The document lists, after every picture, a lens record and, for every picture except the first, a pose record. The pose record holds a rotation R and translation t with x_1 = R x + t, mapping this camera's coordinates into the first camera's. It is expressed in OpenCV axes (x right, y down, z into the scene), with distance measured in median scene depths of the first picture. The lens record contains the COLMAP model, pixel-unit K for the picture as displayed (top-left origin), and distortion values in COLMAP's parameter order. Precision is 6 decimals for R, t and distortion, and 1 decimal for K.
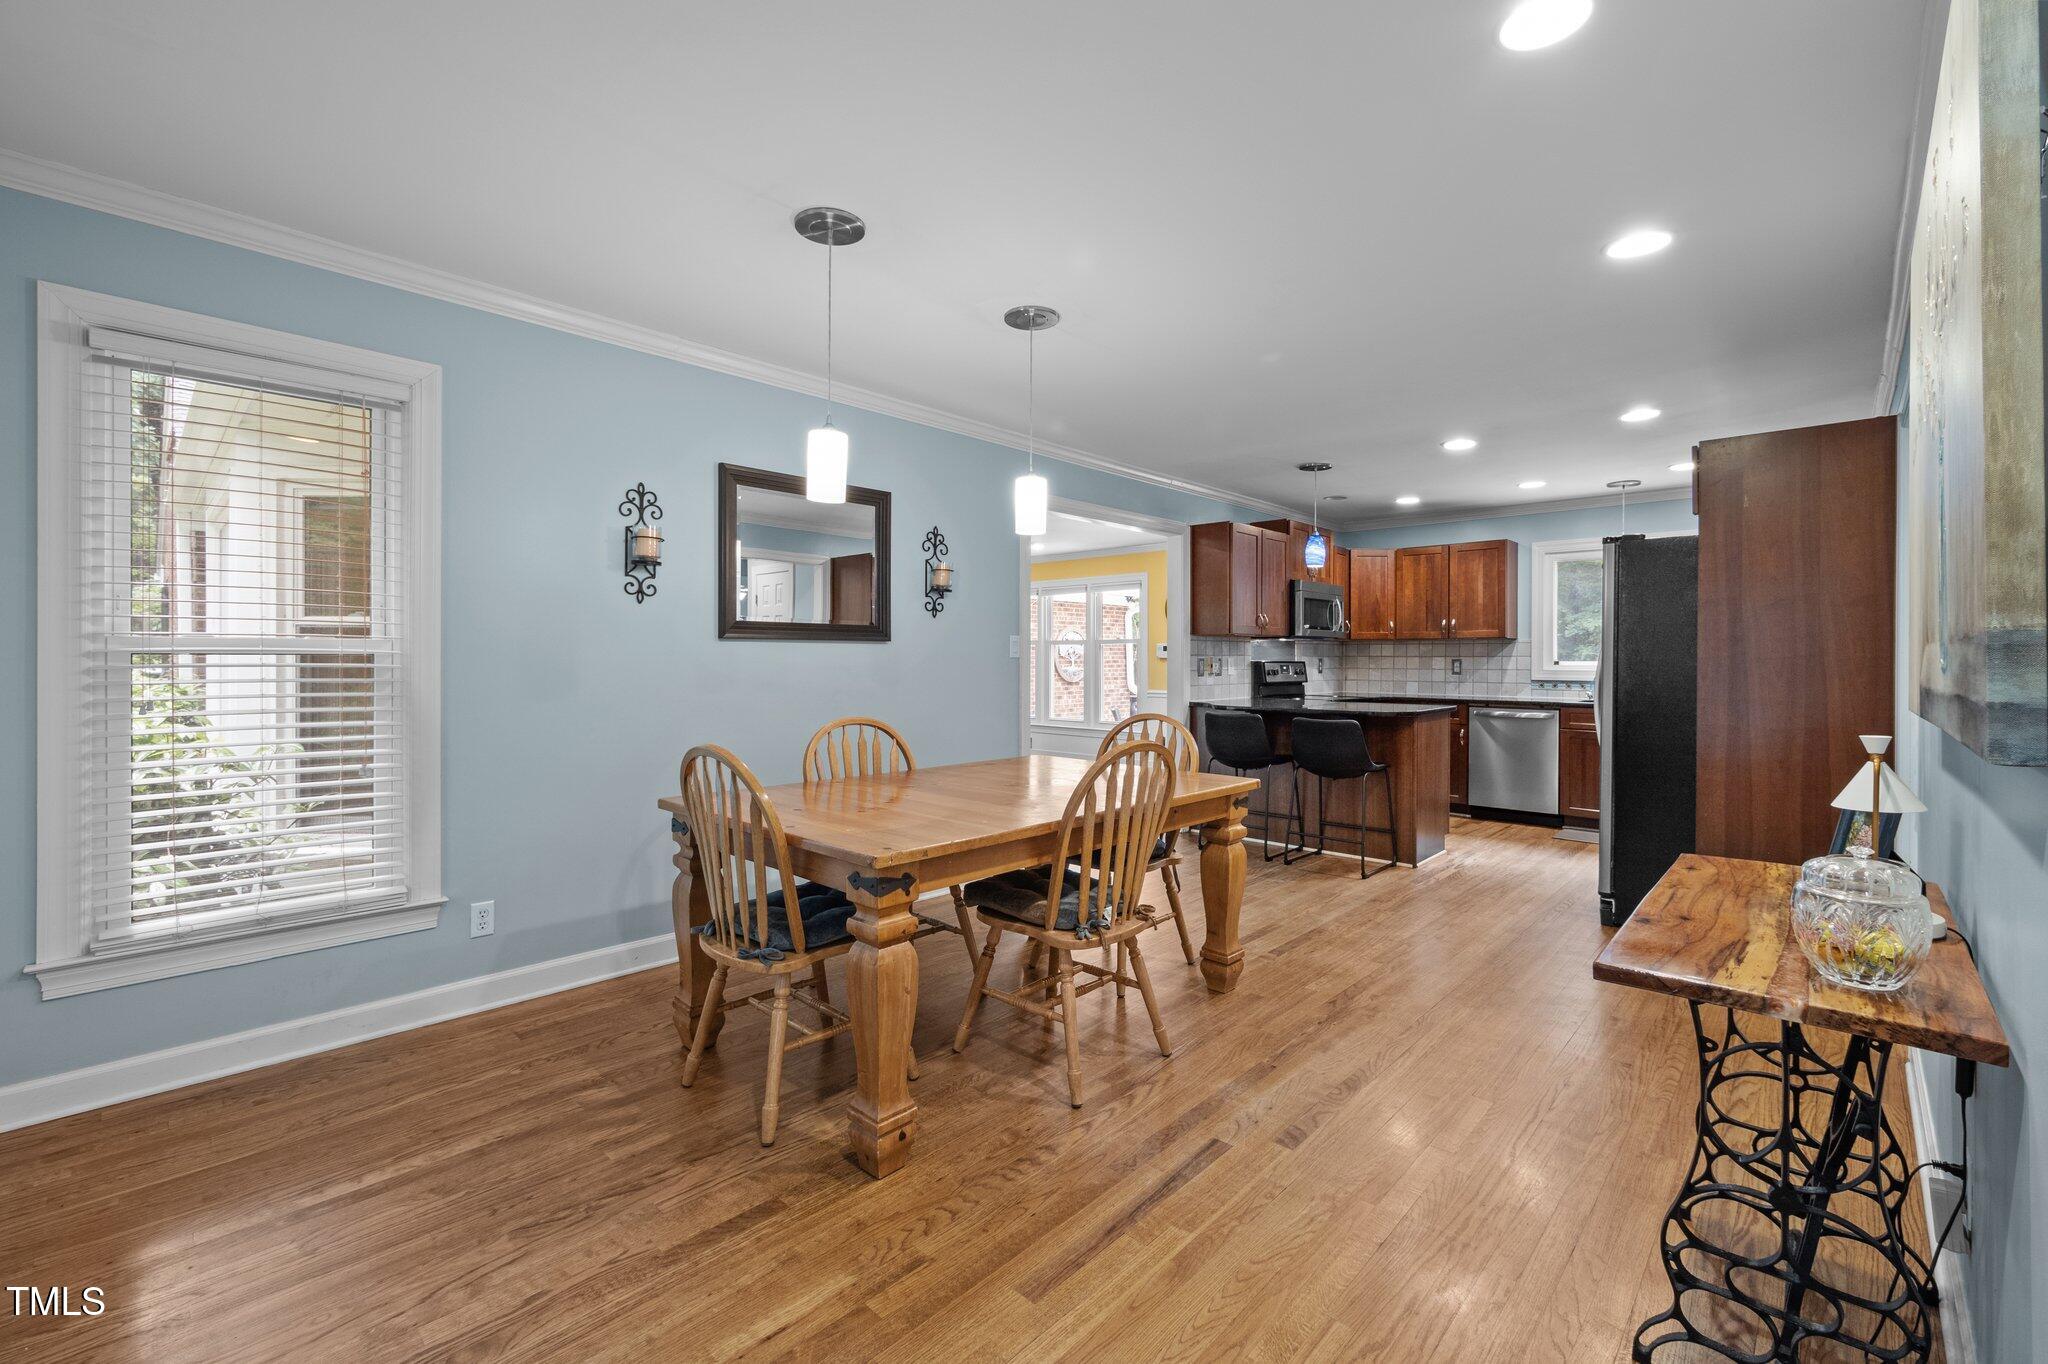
lens RADIAL K [[862.6, 0, 1026.2], [0, 862.6, 664.2], [0, 0, 1]] dist [-0.002442, -0.000039]
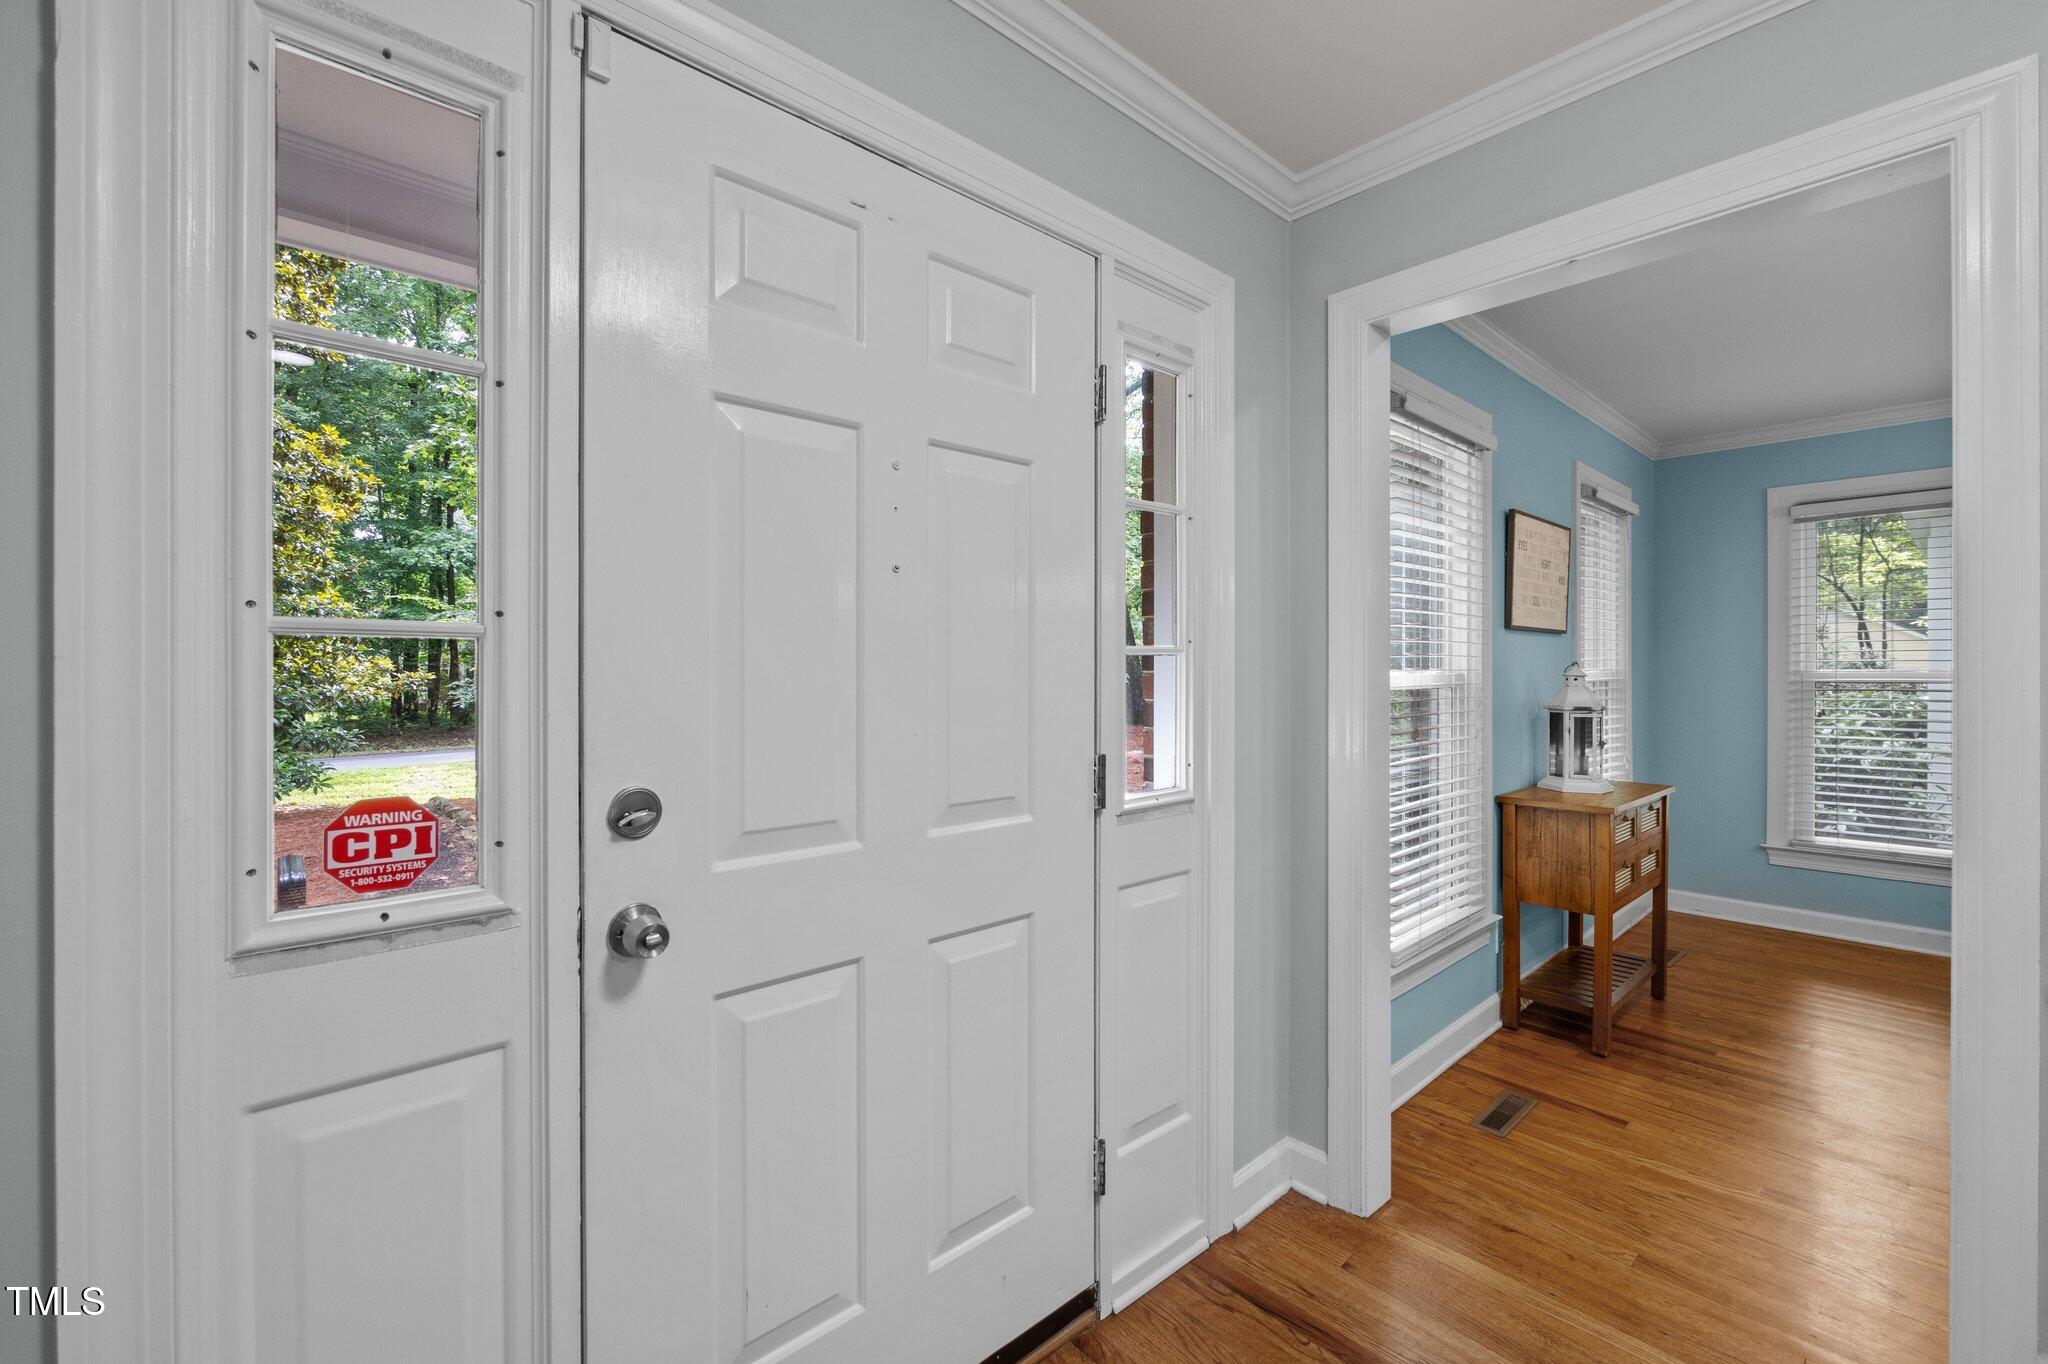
lens RADIAL K [[862.6, 0, 1025.3], [0, 862.6, 679.0], [0, 0, 1]] dist [-0.002442, -0.000039]
pose [[-0.068235, -0.004929, -0.997657, 0.851054], [-0.008503, 0.999954, -0.004359, 0.002907], [0.997633, 0.008186, -0.068274, -0.505736]]
